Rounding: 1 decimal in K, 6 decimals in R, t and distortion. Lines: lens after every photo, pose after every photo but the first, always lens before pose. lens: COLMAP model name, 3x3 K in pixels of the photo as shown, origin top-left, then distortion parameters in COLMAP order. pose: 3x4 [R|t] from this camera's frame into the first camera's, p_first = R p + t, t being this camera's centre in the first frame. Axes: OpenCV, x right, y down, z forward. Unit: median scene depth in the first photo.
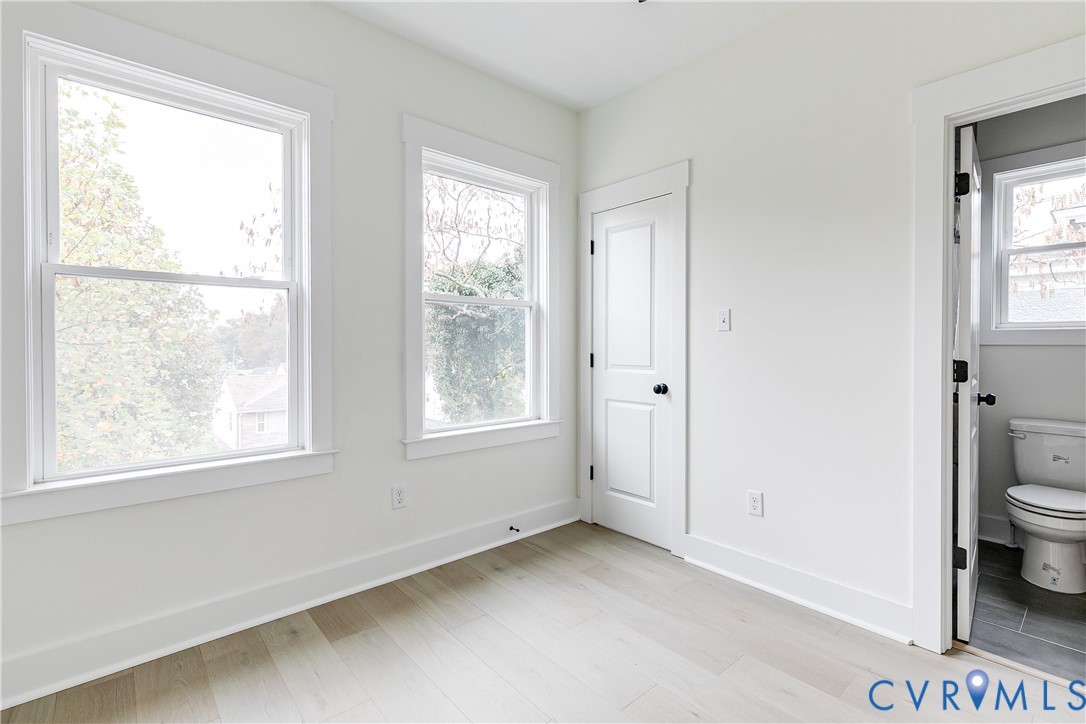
lens RADIAL K [[494.0, 0, 549.3], [0, 494.0, 350.6], [0, 0, 1]] dist [0.010037, -0.001800]
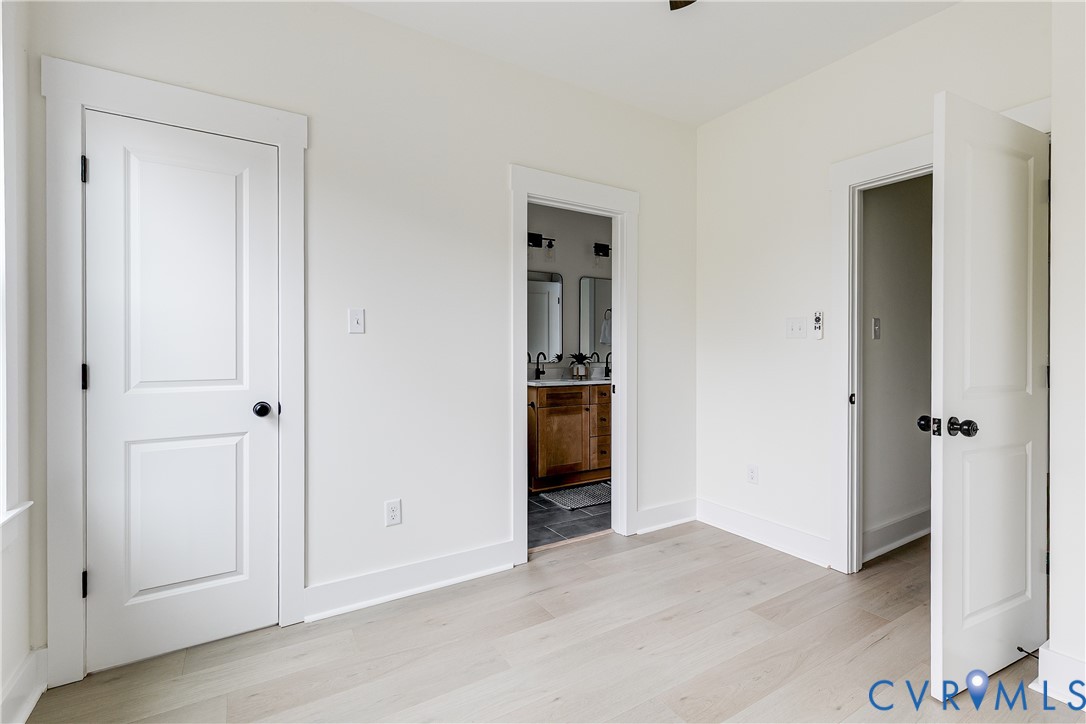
lens RADIAL K [[494.0, 0, 535.8], [0, 494.0, 351.9], [0, 0, 1]] dist [0.010037, -0.001800]
pose [[0.175723, -0.002372, 0.984437, -0.414657], [0.010119, 0.999949, 0.000603, -0.003391], [-0.984388, 0.009855, 0.175738, 0.470956]]
